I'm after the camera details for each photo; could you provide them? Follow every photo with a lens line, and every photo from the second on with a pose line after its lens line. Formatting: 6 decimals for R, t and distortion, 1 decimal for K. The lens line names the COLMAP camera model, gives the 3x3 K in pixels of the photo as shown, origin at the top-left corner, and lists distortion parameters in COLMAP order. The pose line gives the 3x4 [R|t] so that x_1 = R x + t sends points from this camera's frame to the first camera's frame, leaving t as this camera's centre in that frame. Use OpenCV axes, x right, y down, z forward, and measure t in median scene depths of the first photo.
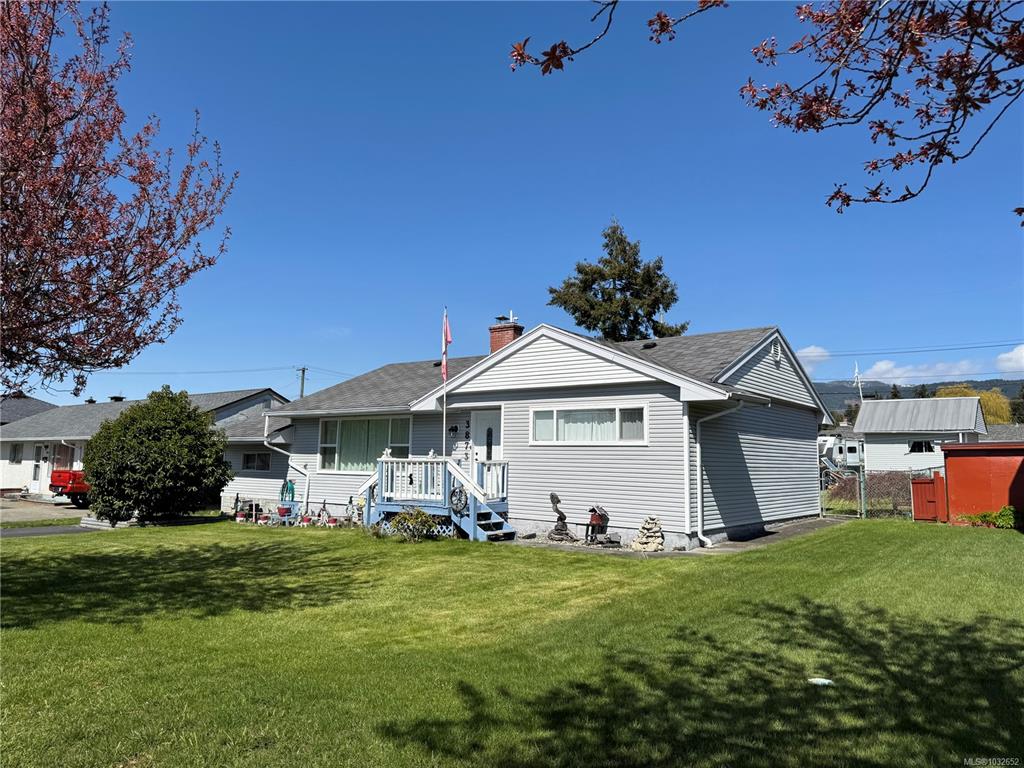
lens RADIAL K [[722.4, 0, 512.0], [0, 722.4, 384.0], [0, 0, 1]] dist [0.143183, -0.203096]
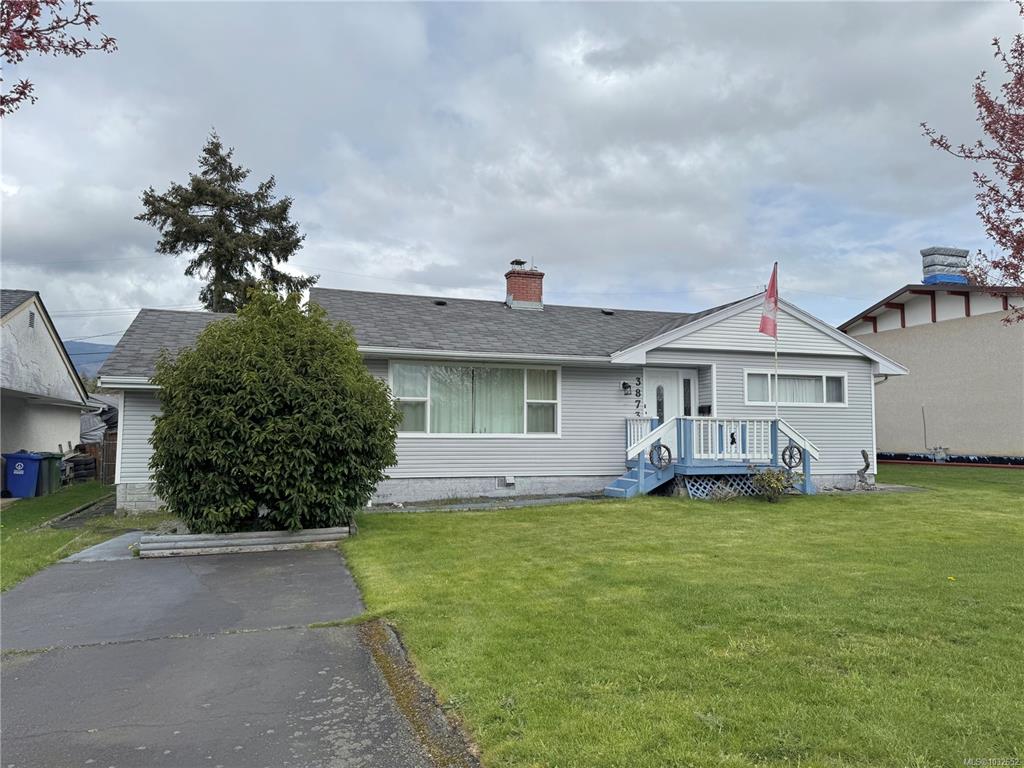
lens RADIAL K [[722.4, 0, 512.0], [0, 722.4, 384.0], [0, 0, 1]] dist [0.143183, -0.203096]
pose [[0.554653, 0.043626, 0.830937, -0.970021], [-0.083103, 0.996536, 0.003151, 0.072964], [-0.827921, -0.070801, 0.556358, 0.641458]]
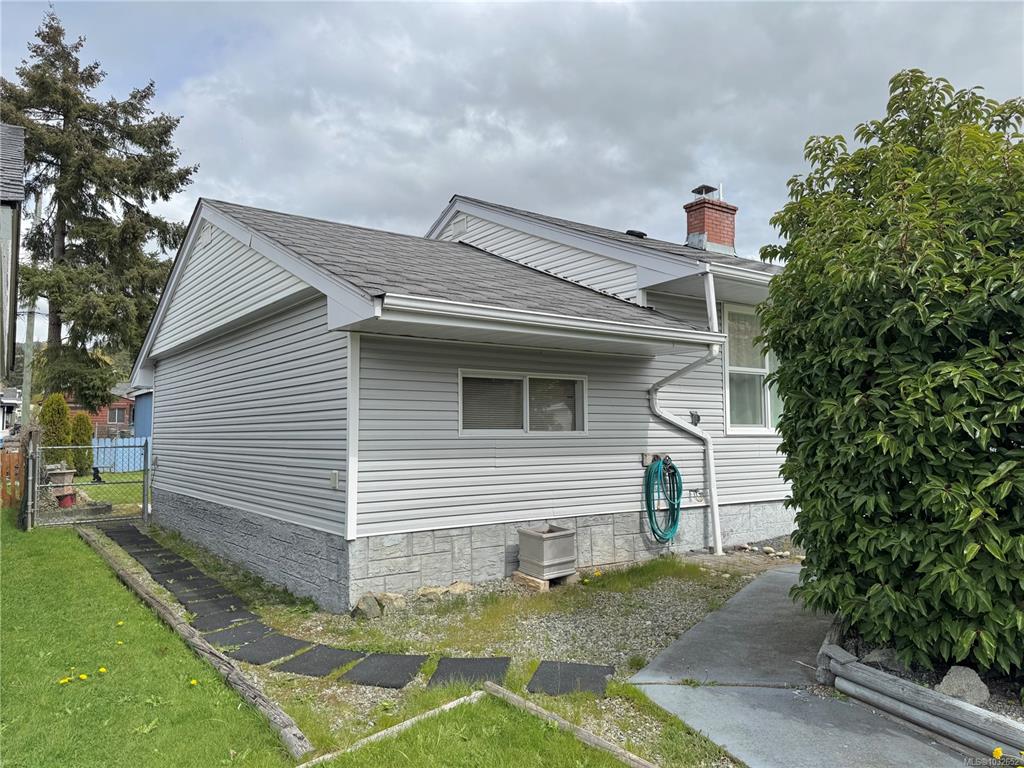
lens RADIAL K [[727.0, 0, 512.0], [0, 727.0, 384.0], [0, 0, 1]] dist [0.031287, -0.001297]
pose [[0.277917, 0.045291, 0.959537, -0.866022], [-0.092999, 0.995464, -0.020051, 0.139660], [-0.956093, -0.083663, 0.280868, 1.238728]]
